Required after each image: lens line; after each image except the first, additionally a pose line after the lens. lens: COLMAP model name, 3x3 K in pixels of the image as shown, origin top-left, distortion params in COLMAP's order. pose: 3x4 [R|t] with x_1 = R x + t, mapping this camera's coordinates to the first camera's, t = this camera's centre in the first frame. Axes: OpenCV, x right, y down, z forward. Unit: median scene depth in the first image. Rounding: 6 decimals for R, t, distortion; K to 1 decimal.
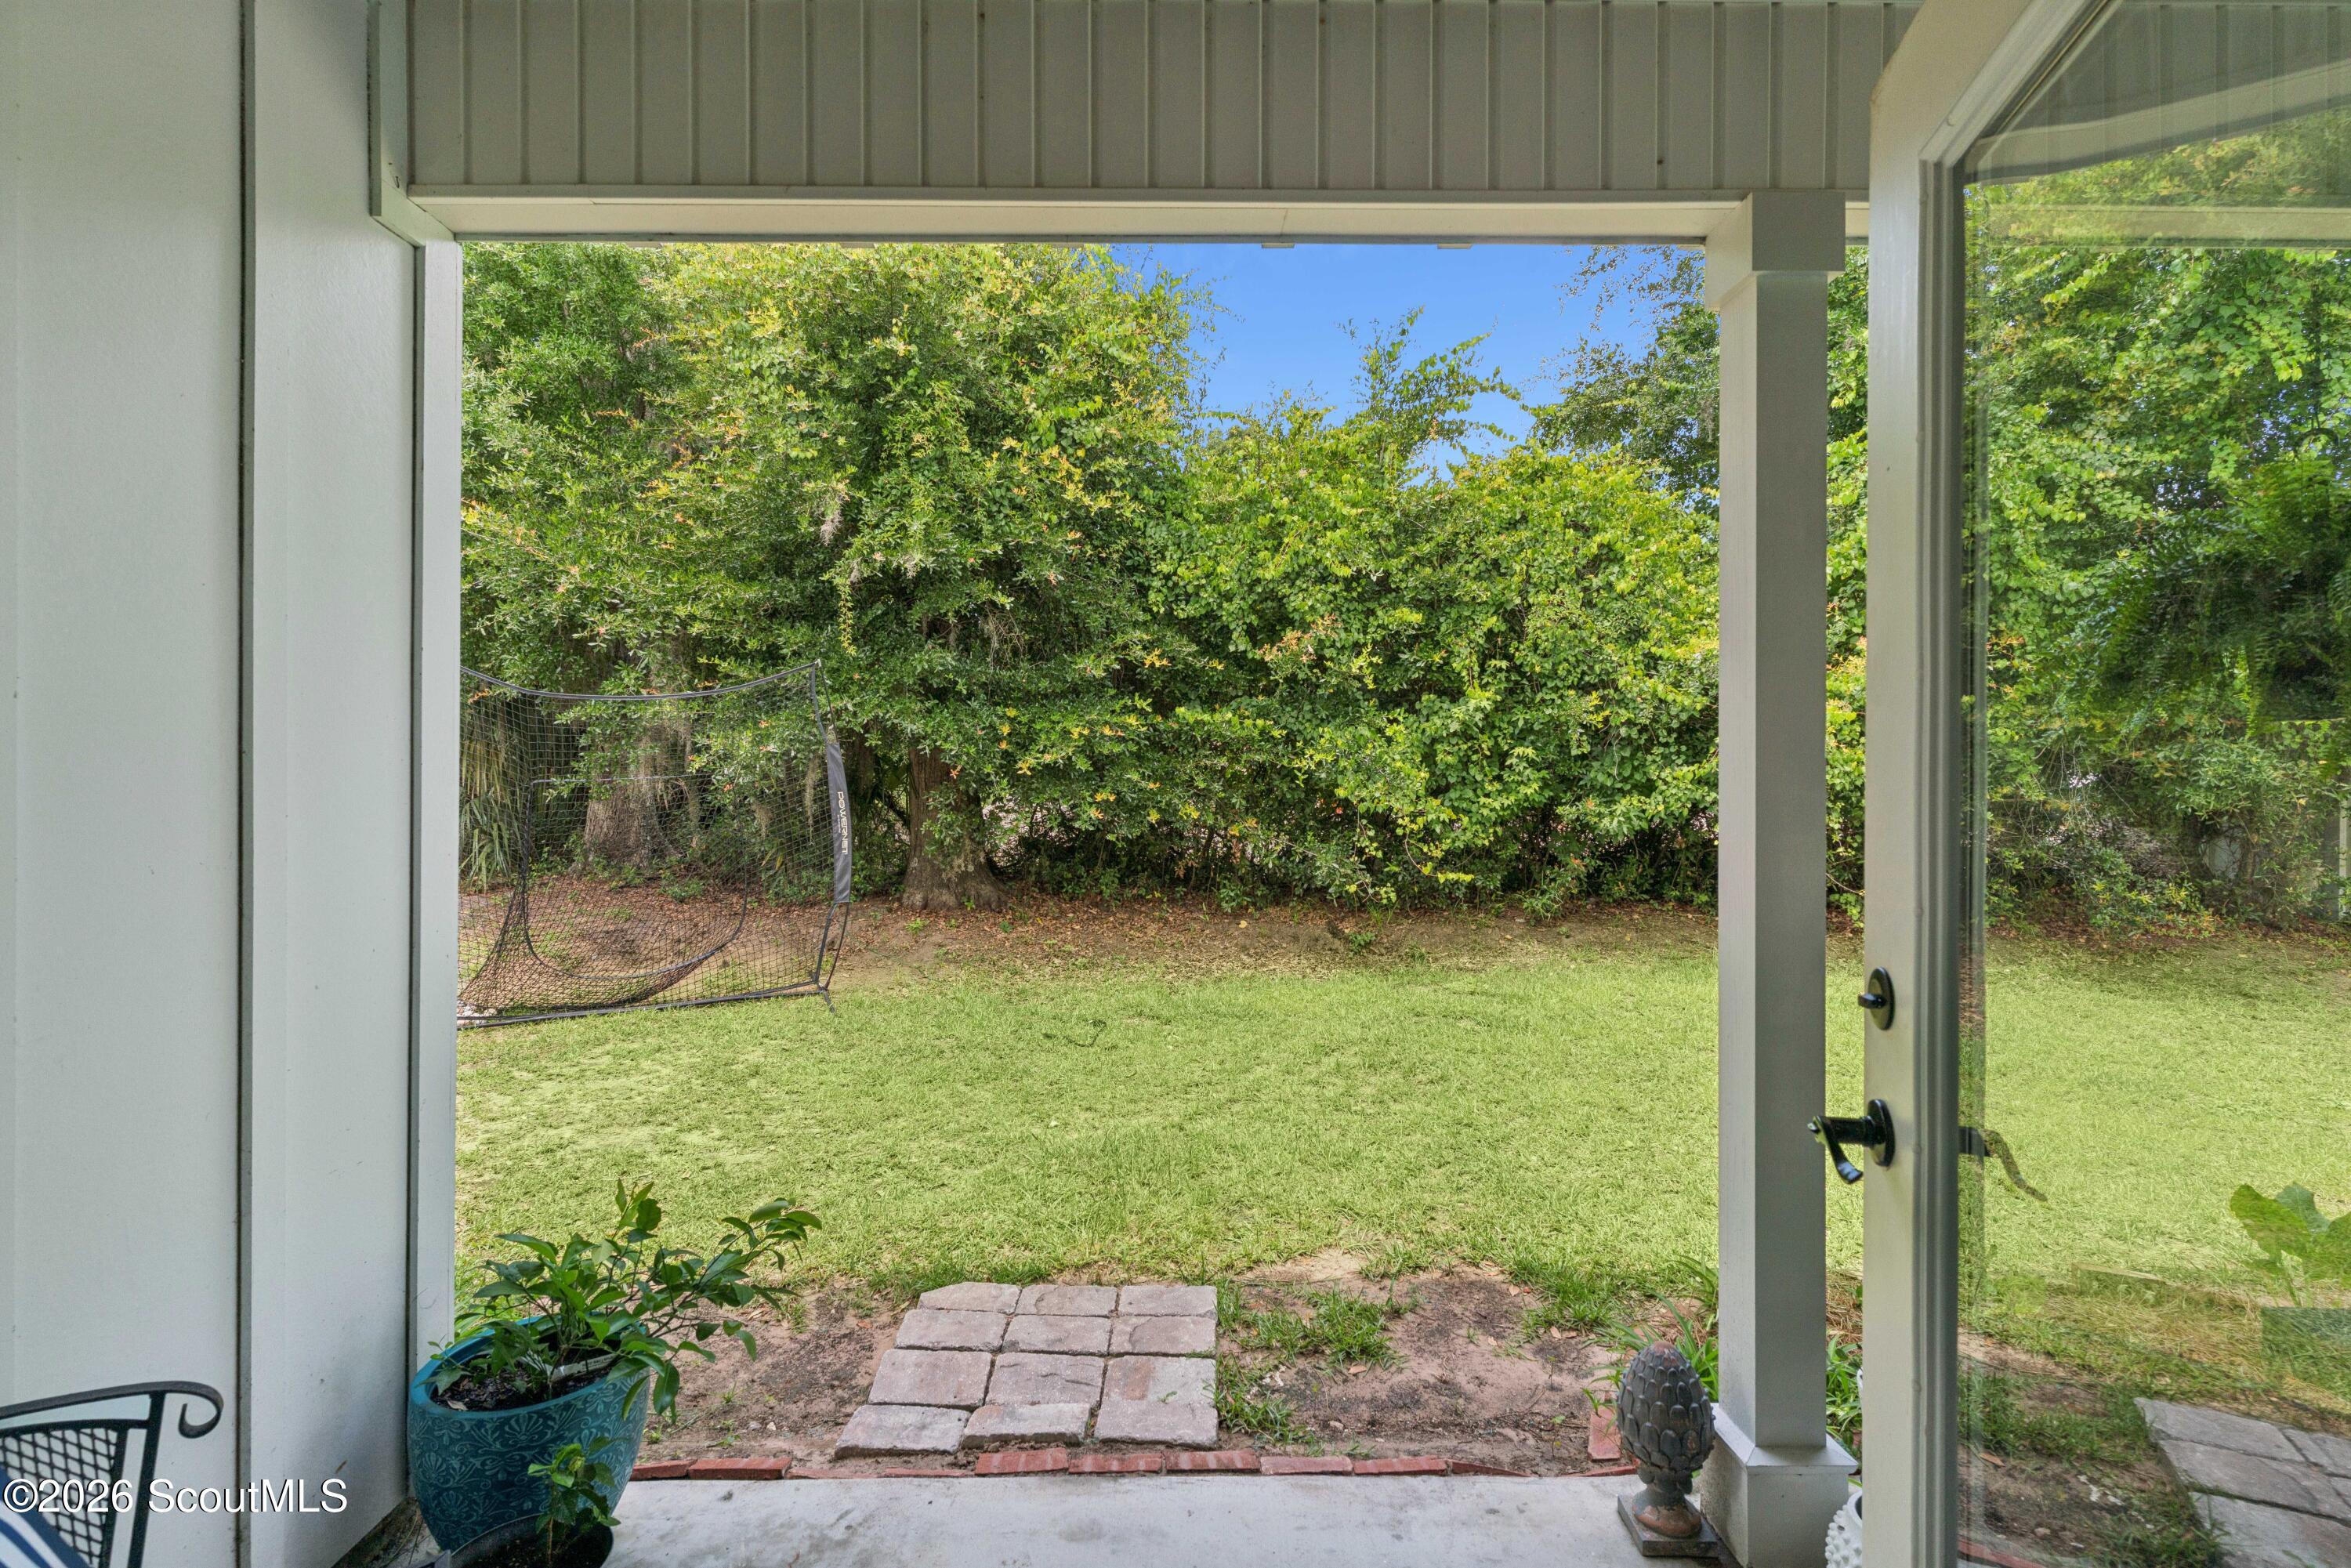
lens RADIAL K [[1114.7, 0, 1160.4], [0, 1114.7, 784.0], [0, 0, 1]] dist [0.003794, -0.001070]
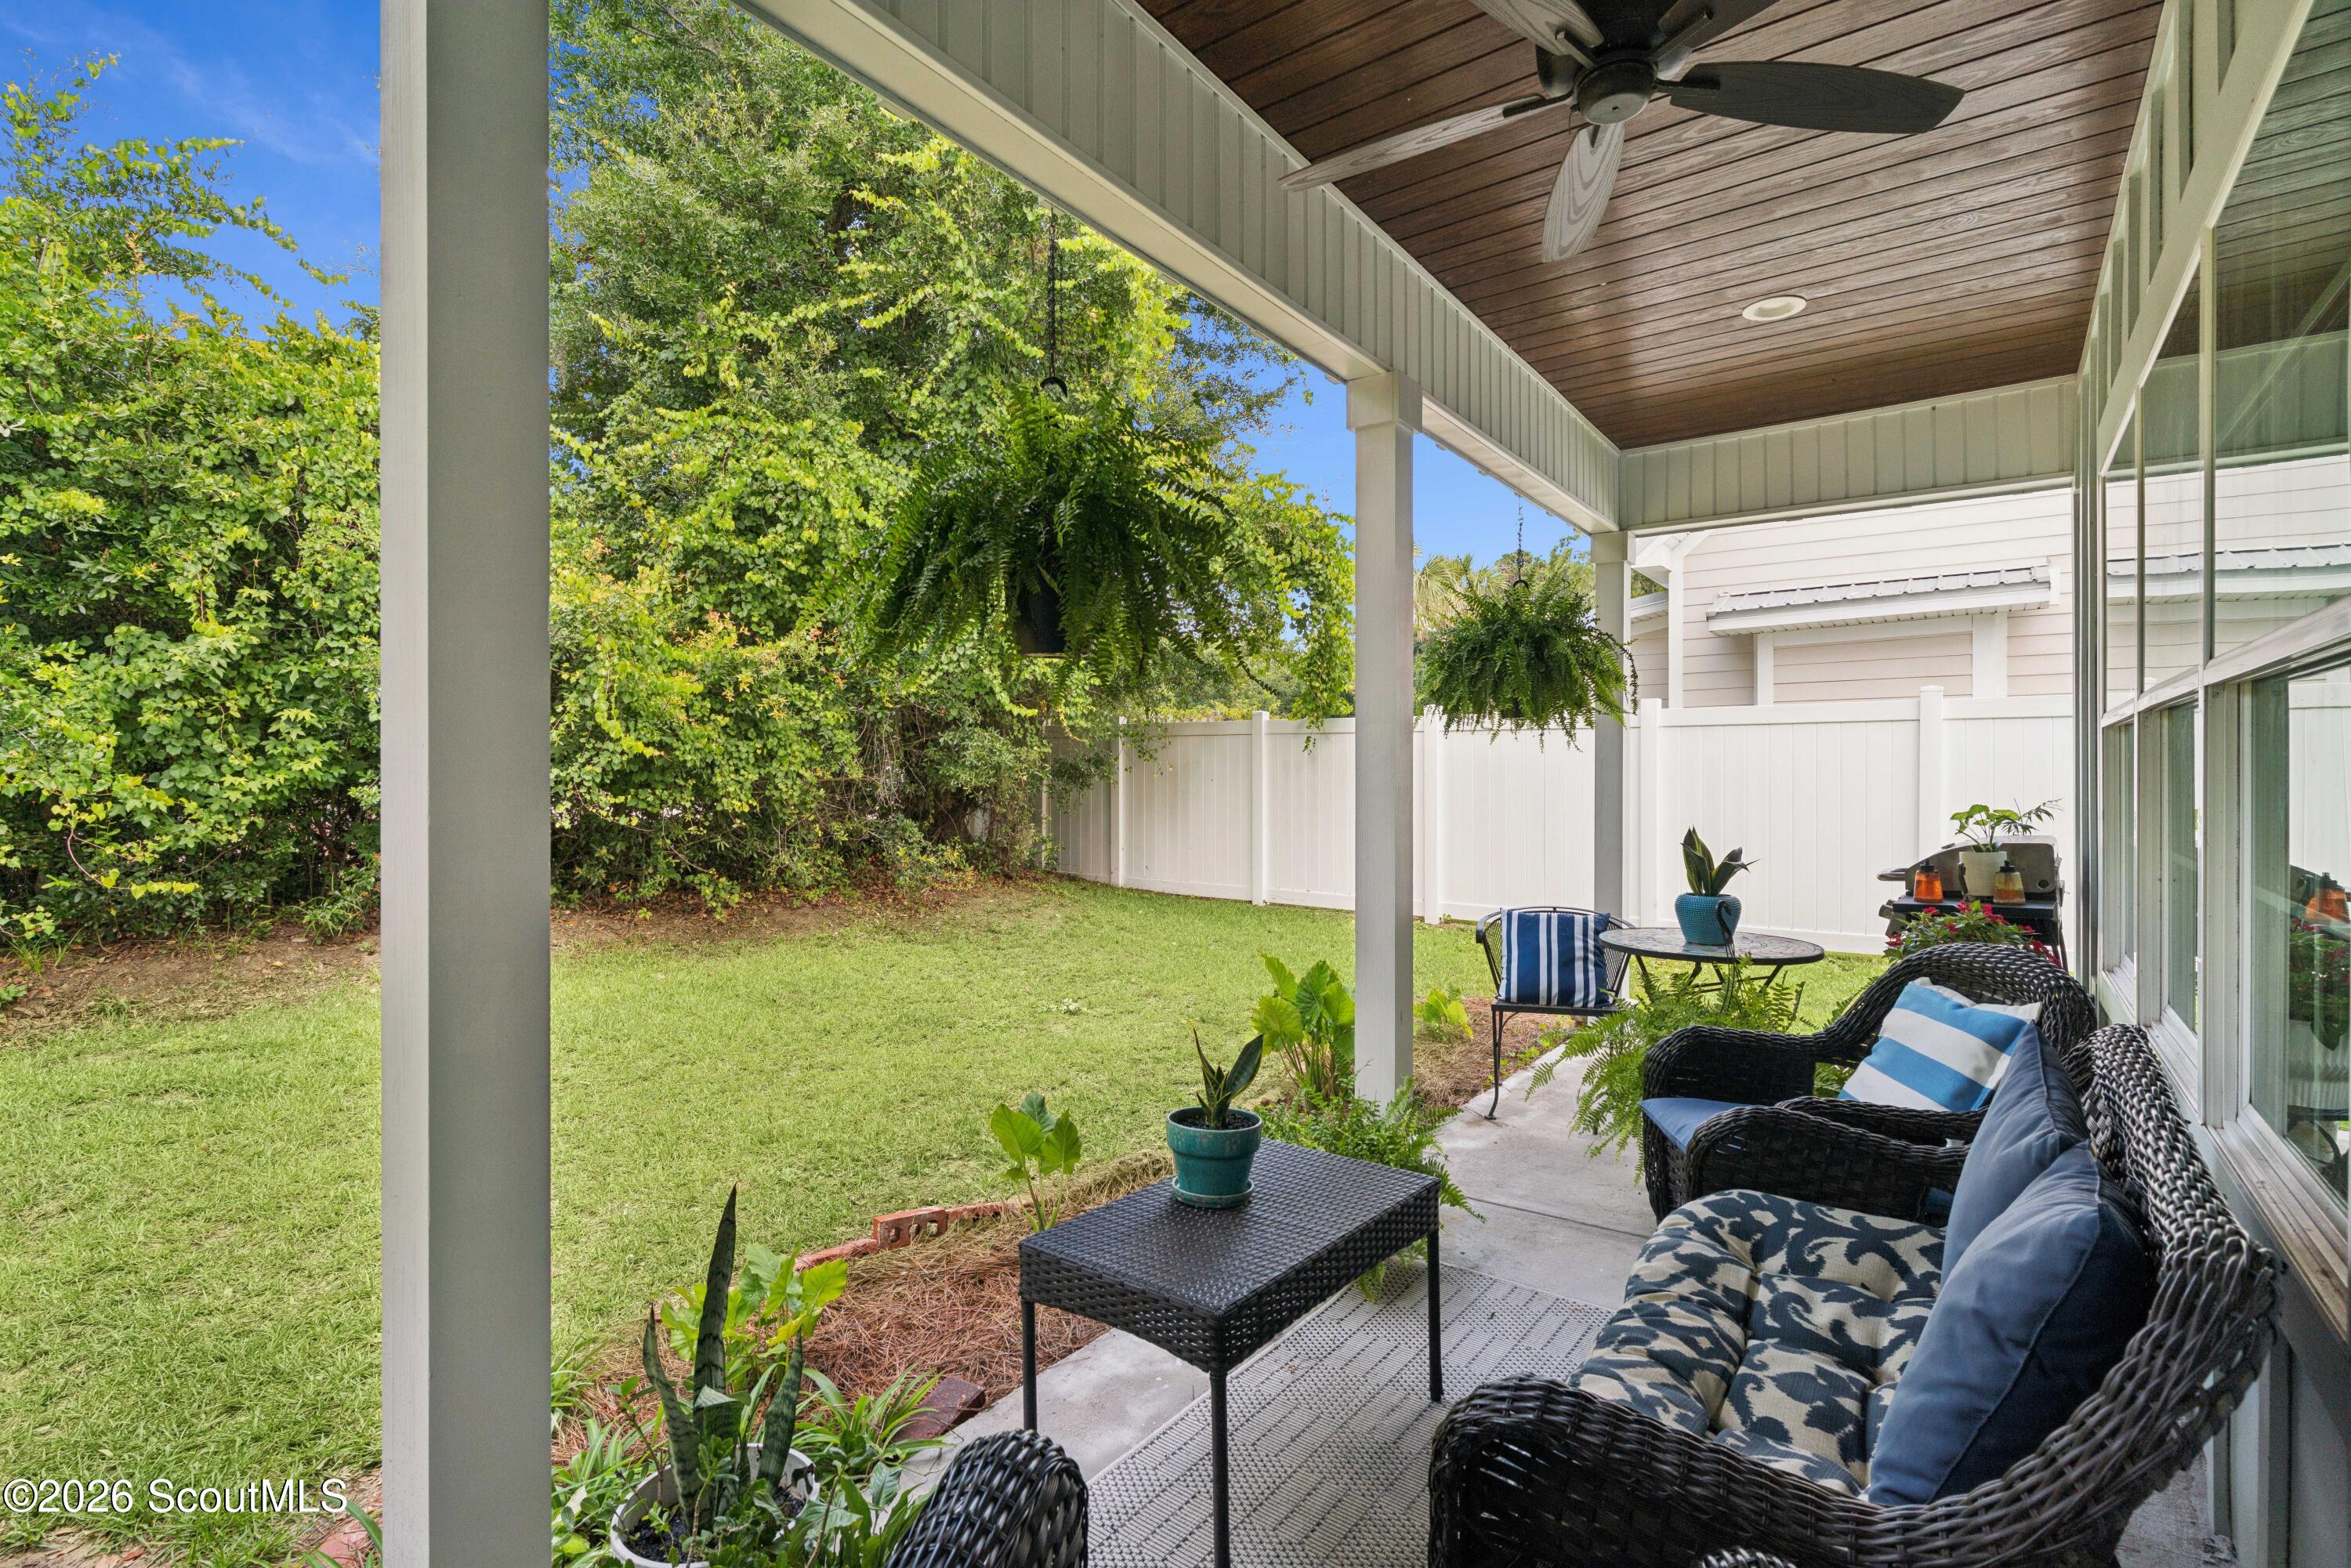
lens RADIAL K [[1114.7, 0, 1183.3], [0, 1114.7, 783.5], [0, 0, 1]] dist [0.003794, -0.001070]
pose [[0.587053, -0.003147, 0.809542, 0.067969], [0.000469, 0.999994, 0.003548, 0.015114], [-0.809548, -0.001704, 0.587051, 0.075651]]
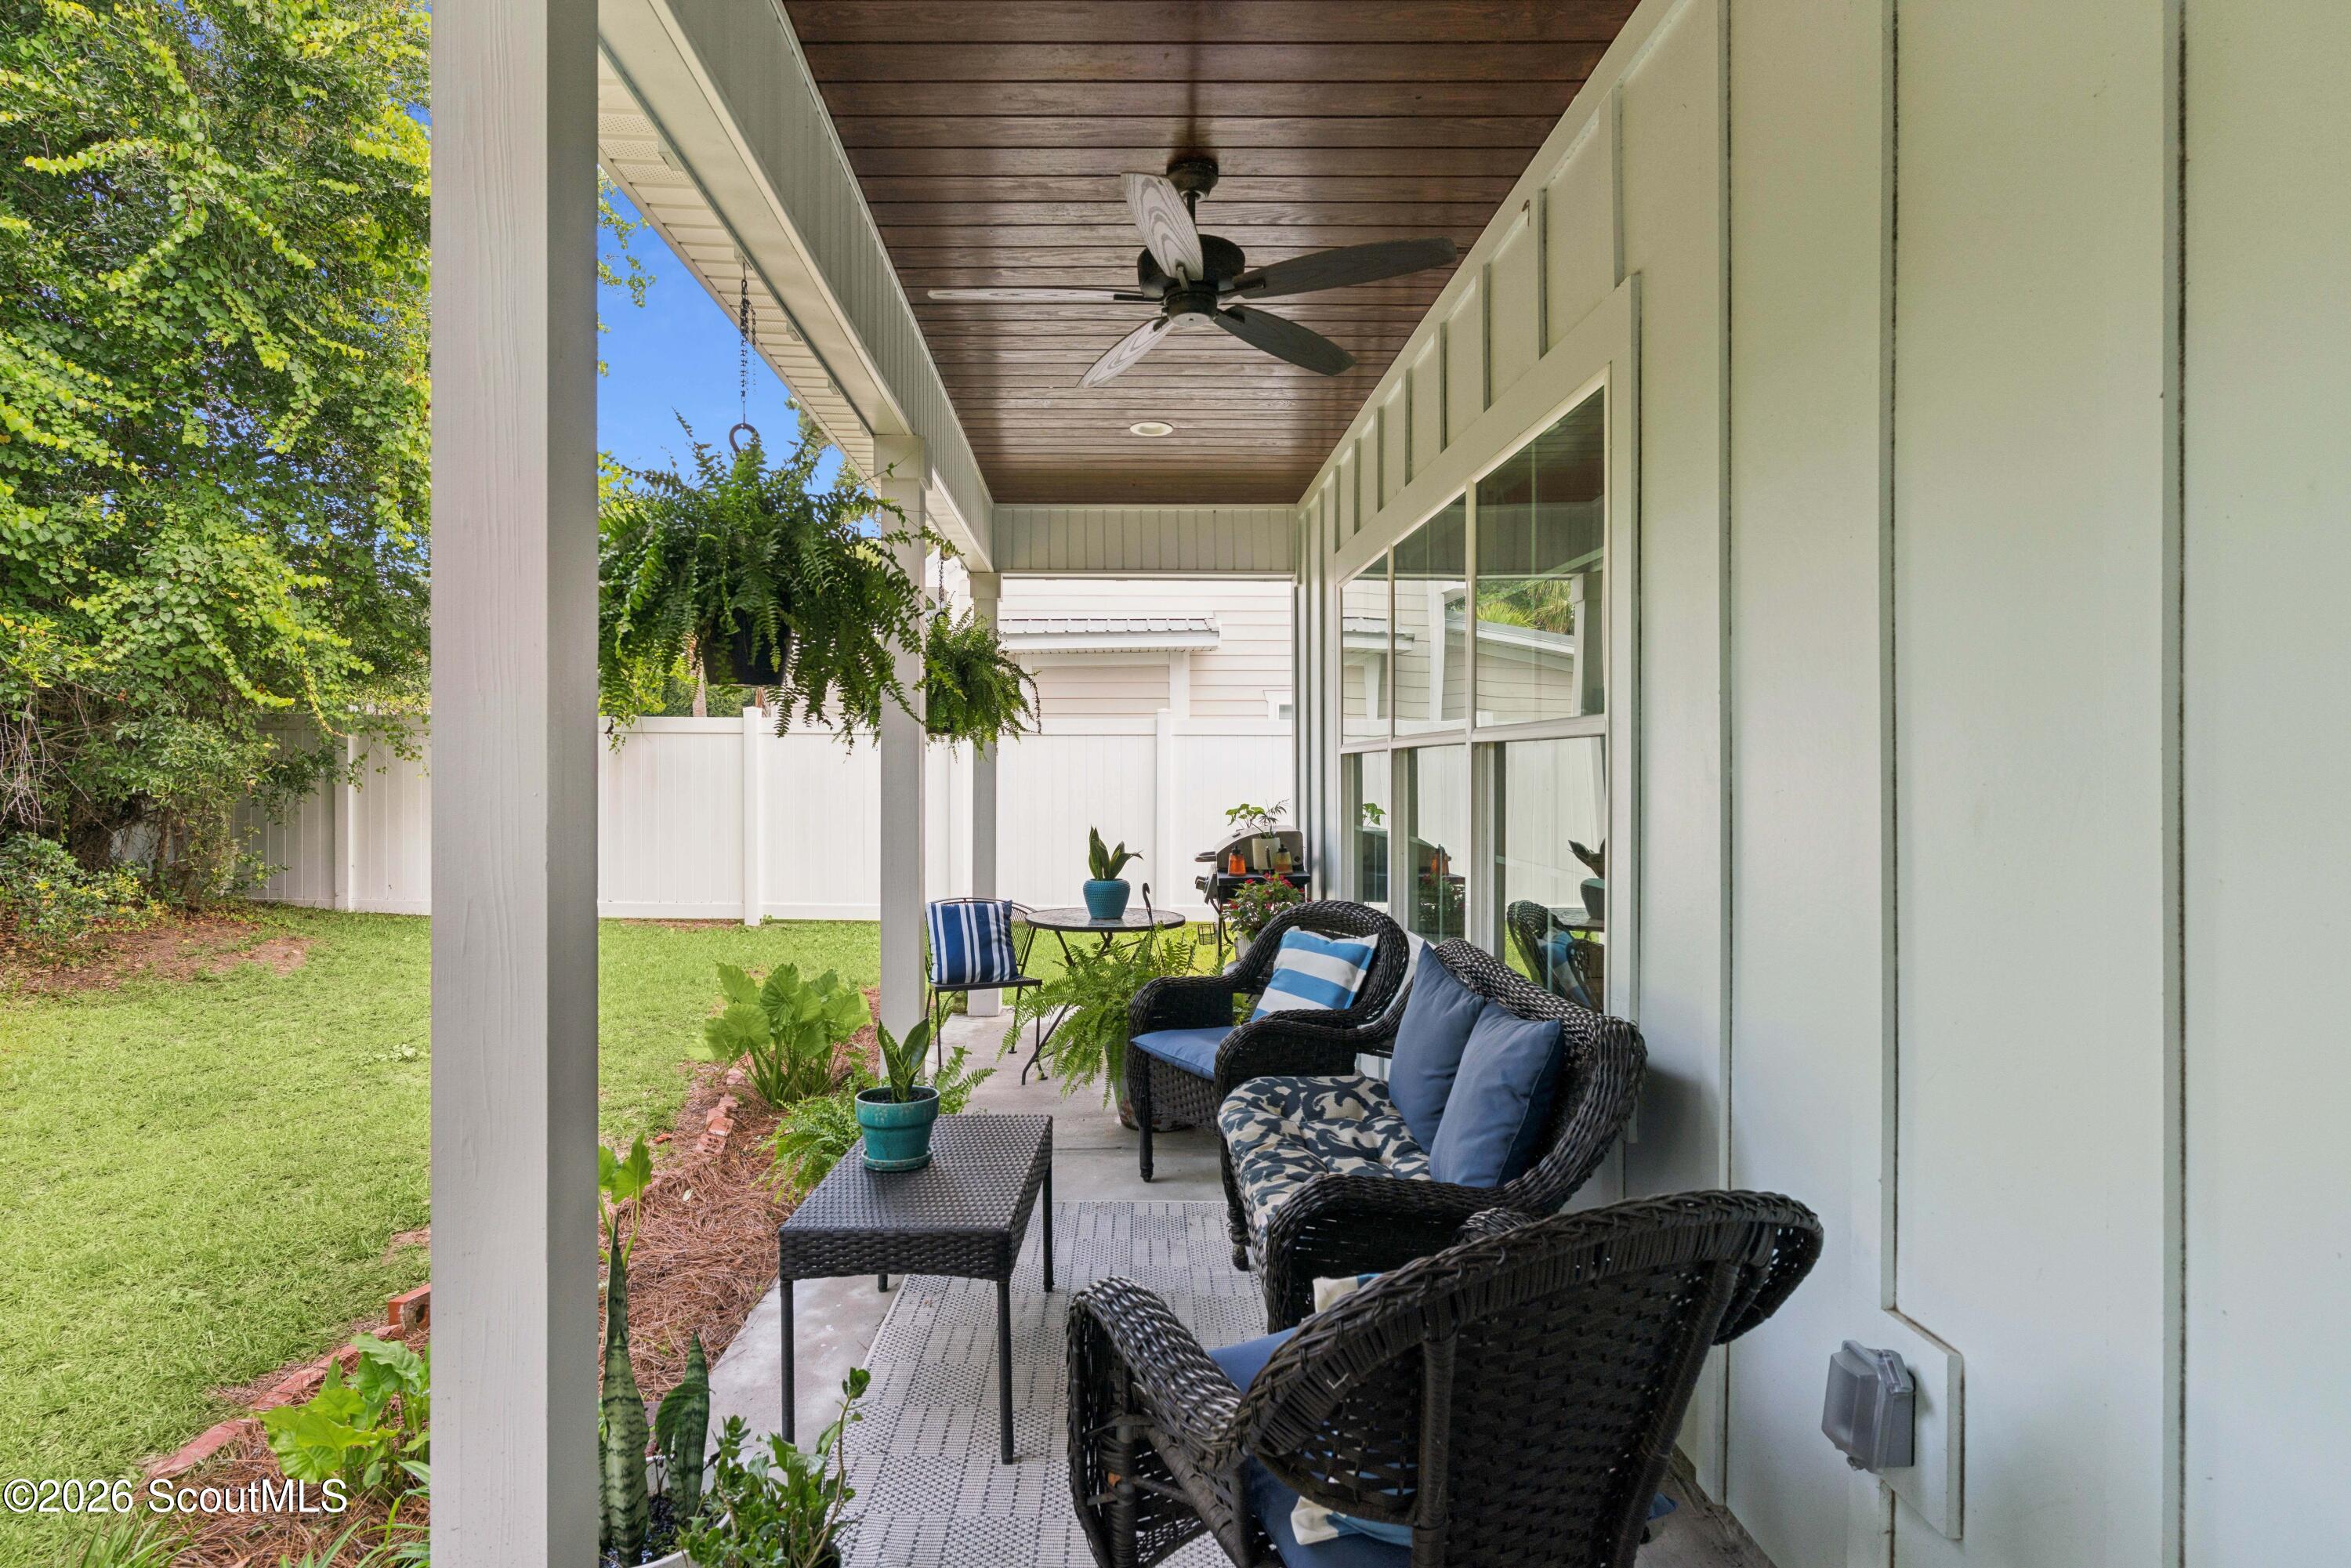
lens RADIAL K [[1114.7, 0, 1151.1], [0, 1114.7, 778.0], [0, 0, 1]] dist [0.003794, -0.001070]
pose [[-0.015499, -0.002199, 0.999877, -0.021937], [-0.000024, 0.999998, 0.002199, 0.007918], [-0.999880, 0.000010, -0.015499, 0.161911]]
